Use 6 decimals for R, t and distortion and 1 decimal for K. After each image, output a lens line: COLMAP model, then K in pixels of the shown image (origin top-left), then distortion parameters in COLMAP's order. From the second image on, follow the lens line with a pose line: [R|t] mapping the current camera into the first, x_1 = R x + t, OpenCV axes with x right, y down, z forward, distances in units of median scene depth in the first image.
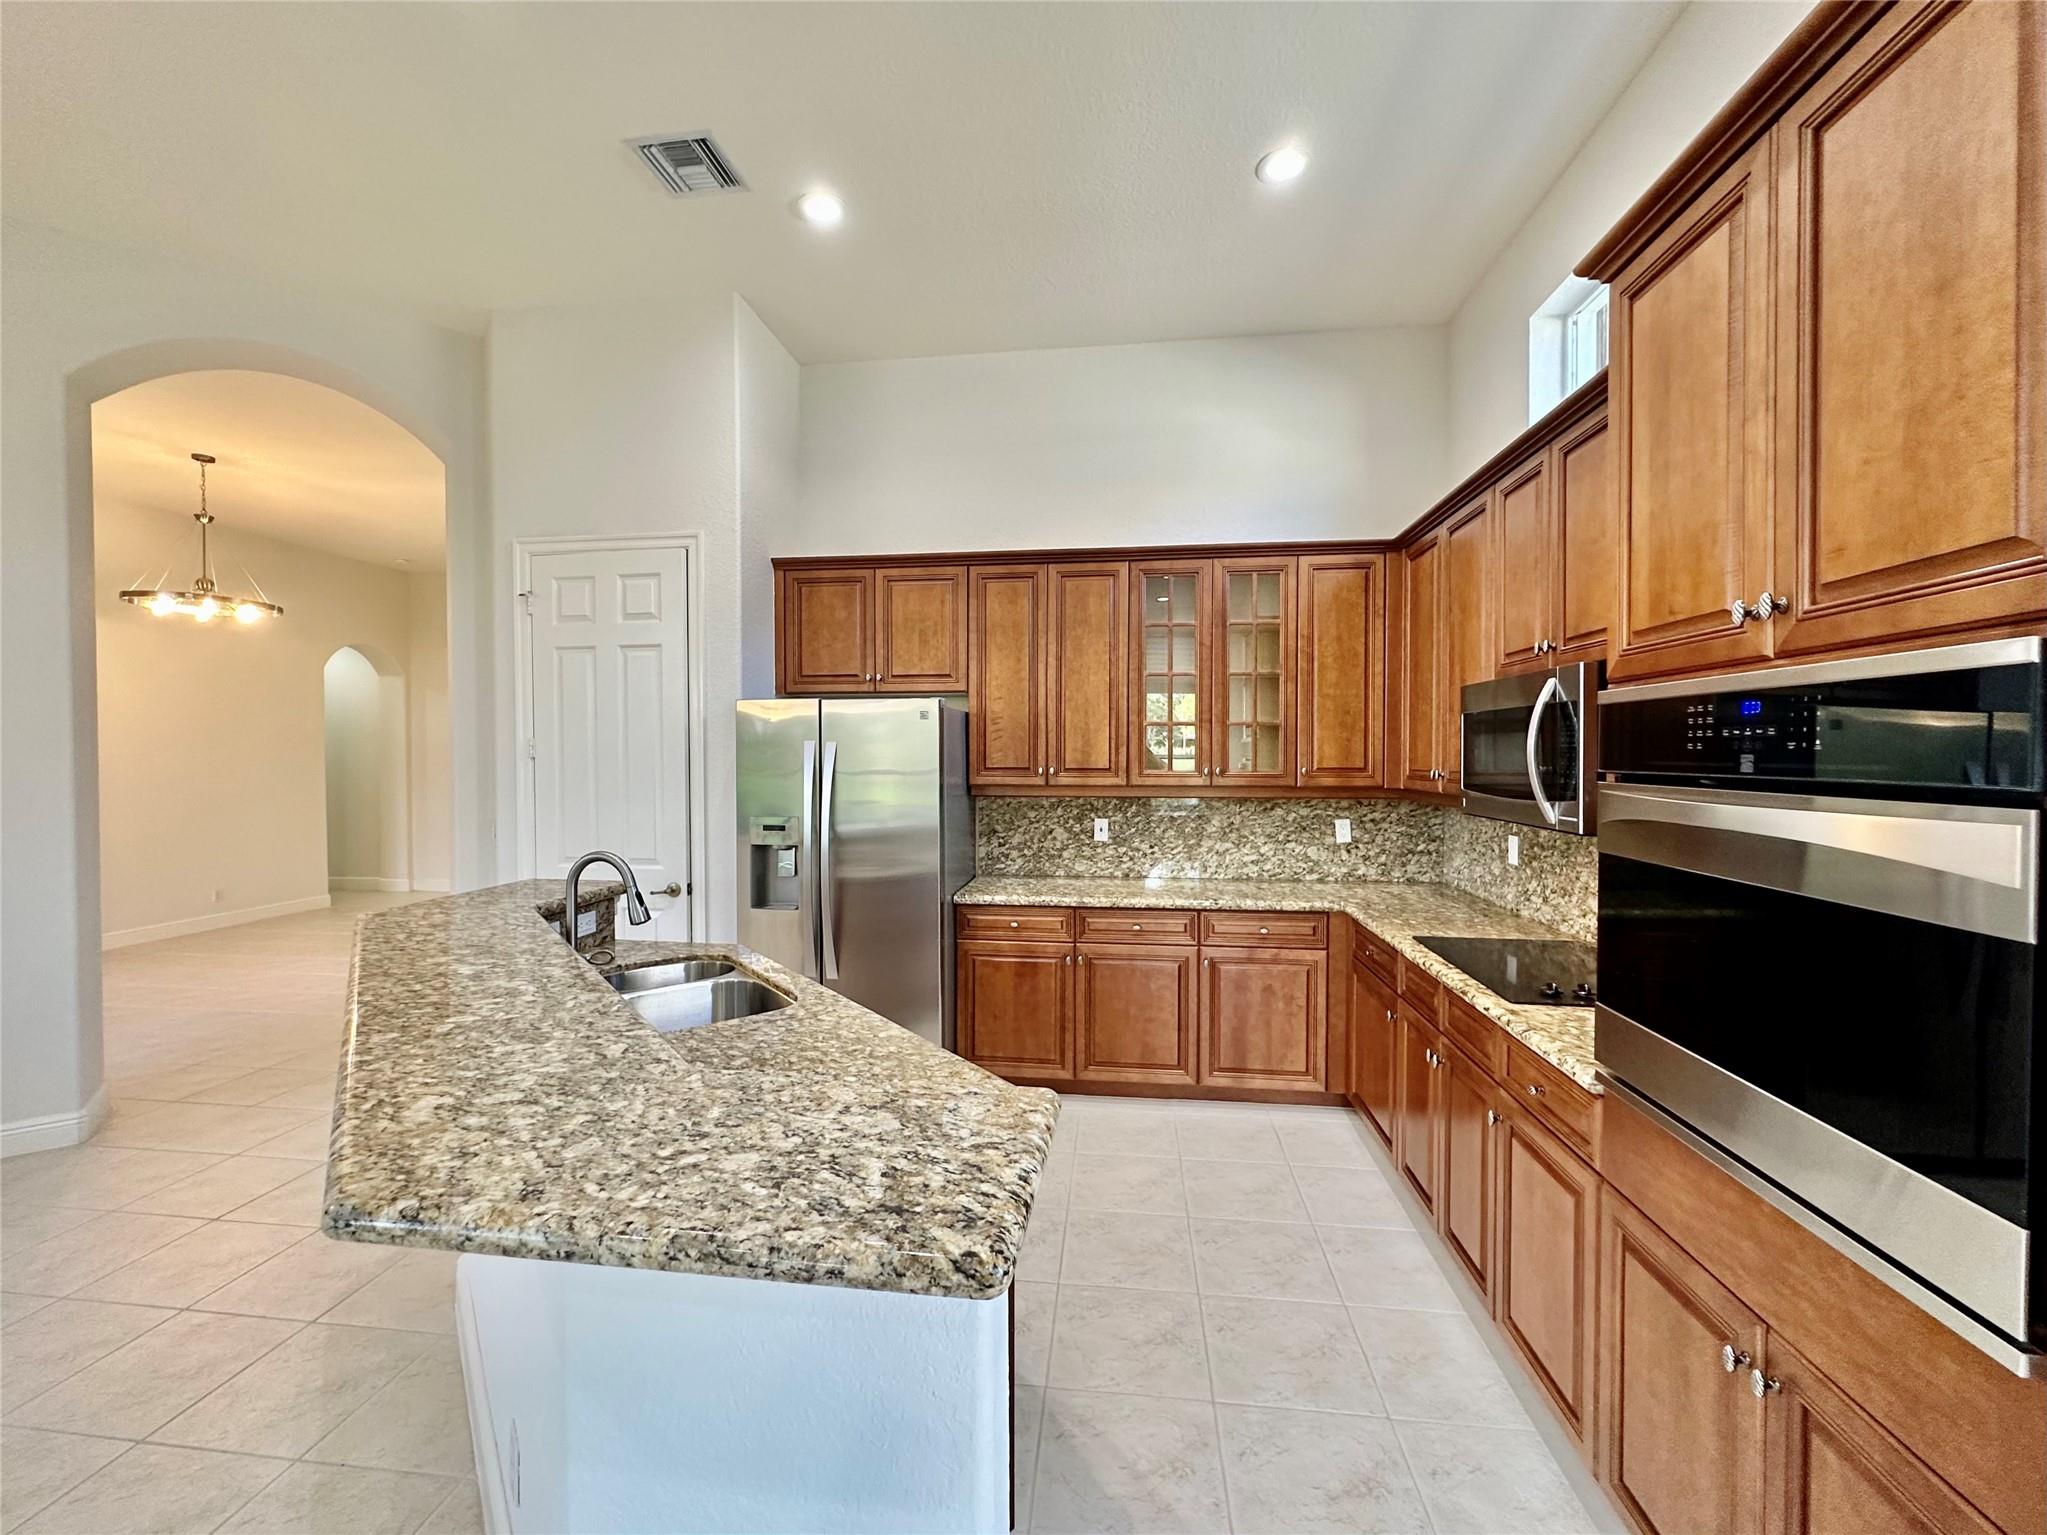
lens RADIAL K [[810.9, 0, 1023.5], [0, 810.9, 767.5], [0, 0, 1]] dist [-0.002388, 0.000288]
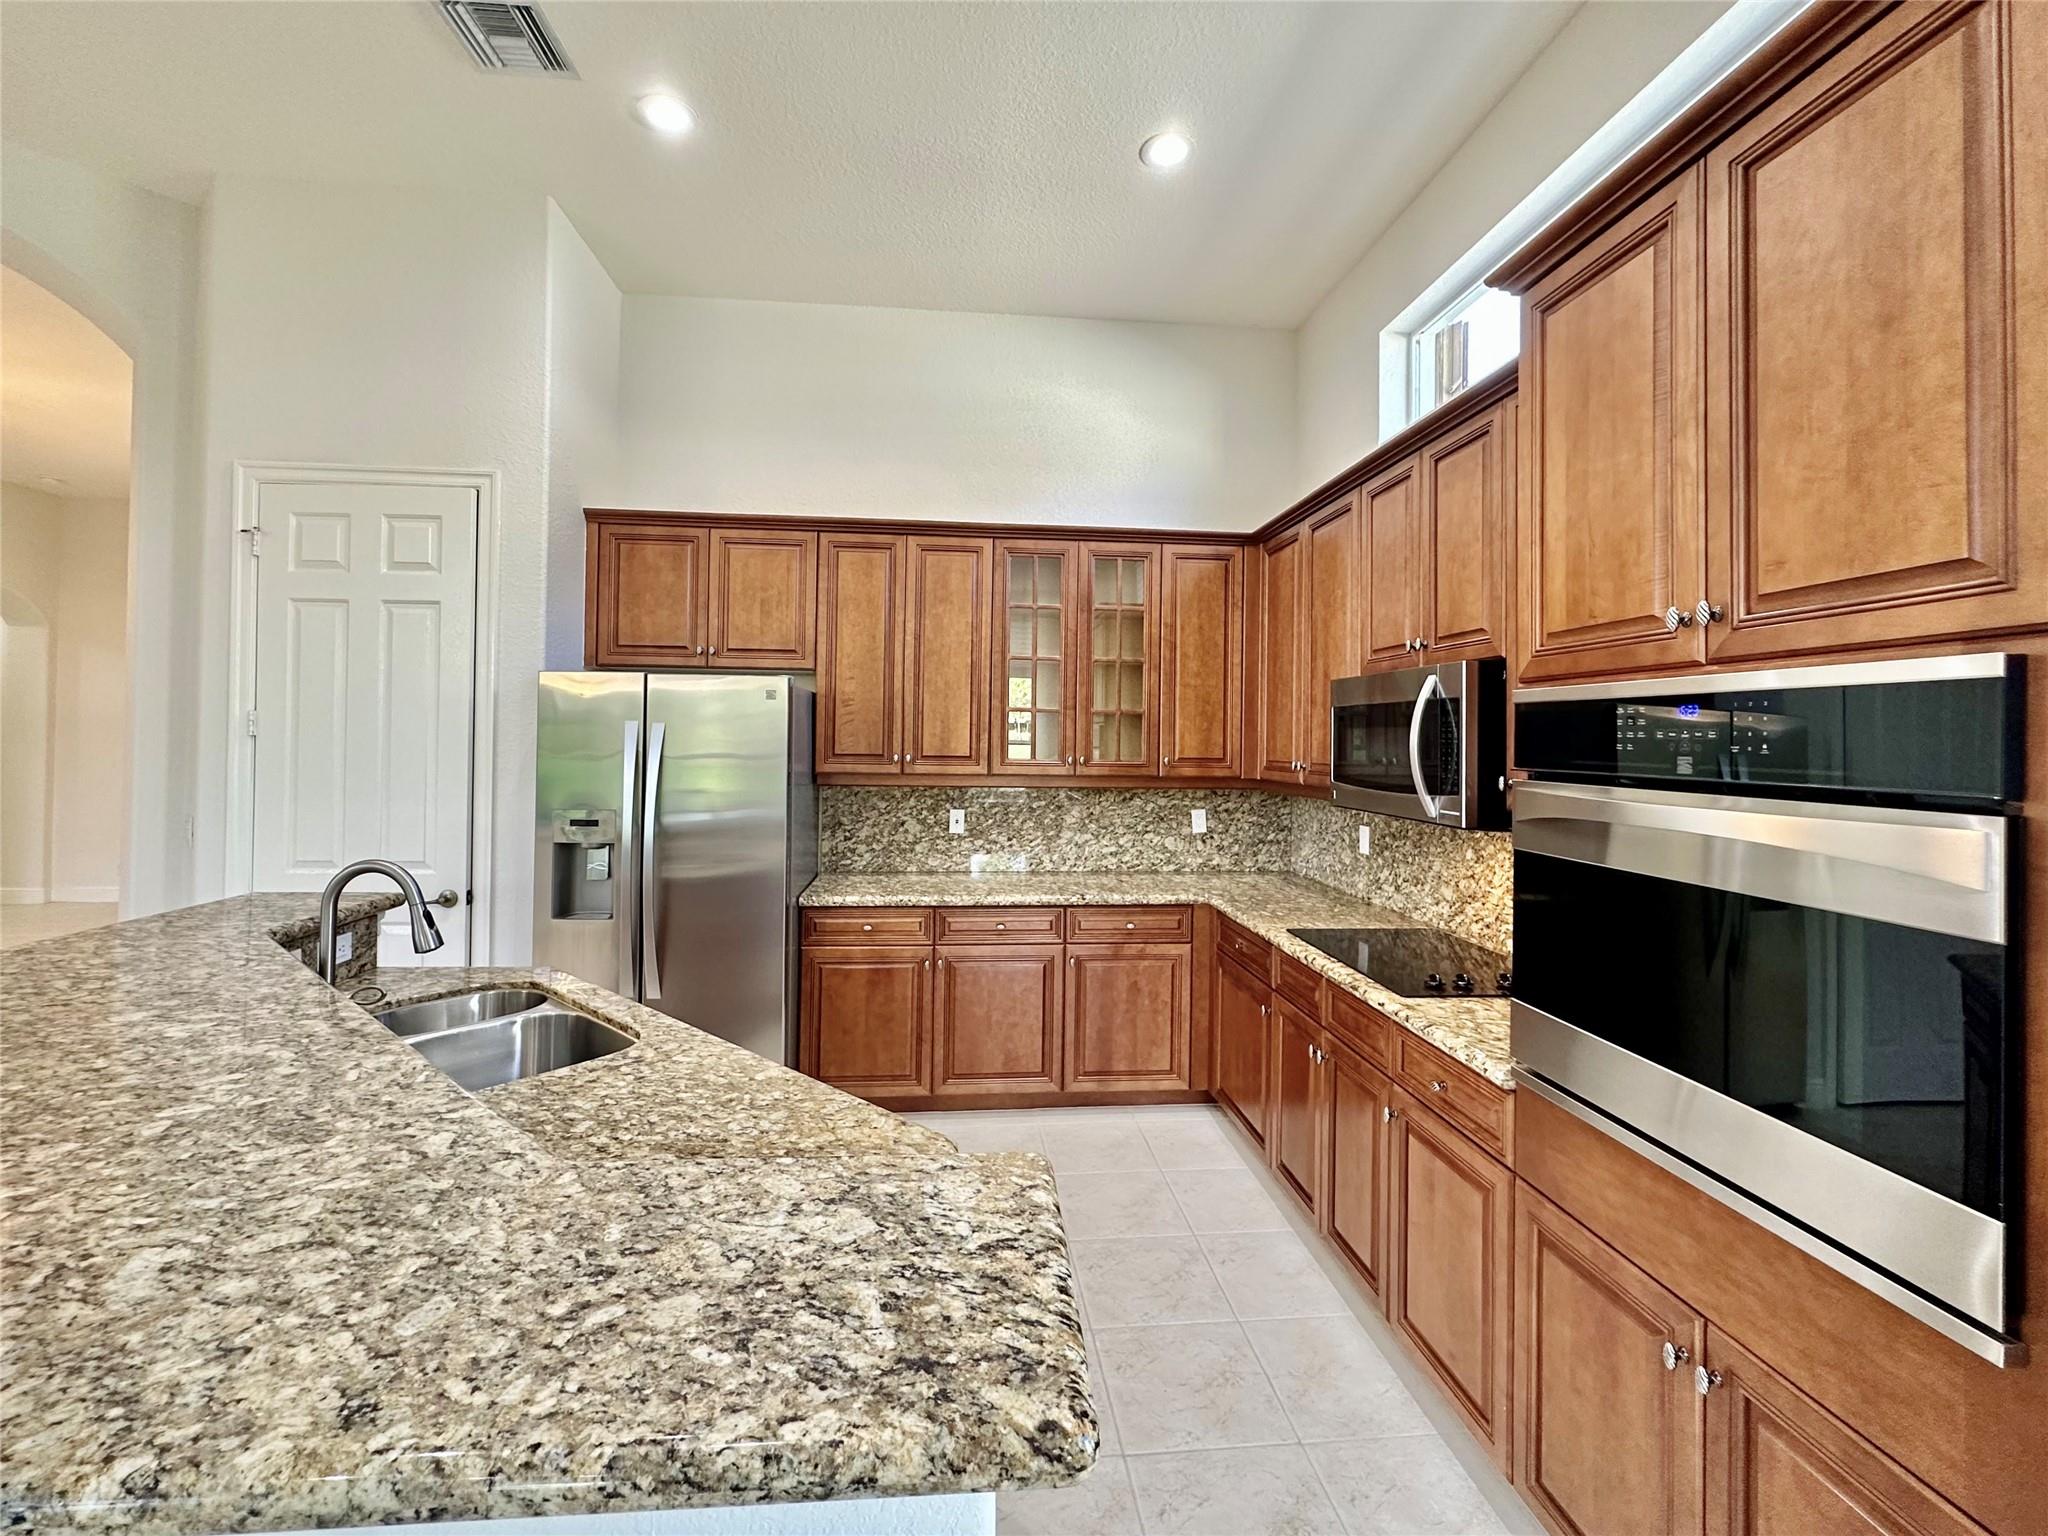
lens RADIAL K [[837.9, 0, 1017.3], [0, 837.9, 729.7], [0, 0, 1]] dist [-0.002542, 0.000541]
pose [[0.977341, 0.016508, 0.211026, -0.075700], [-0.010878, 0.999554, -0.027812, -0.005367], [-0.211391, 0.024886, 0.977085, 0.066655]]
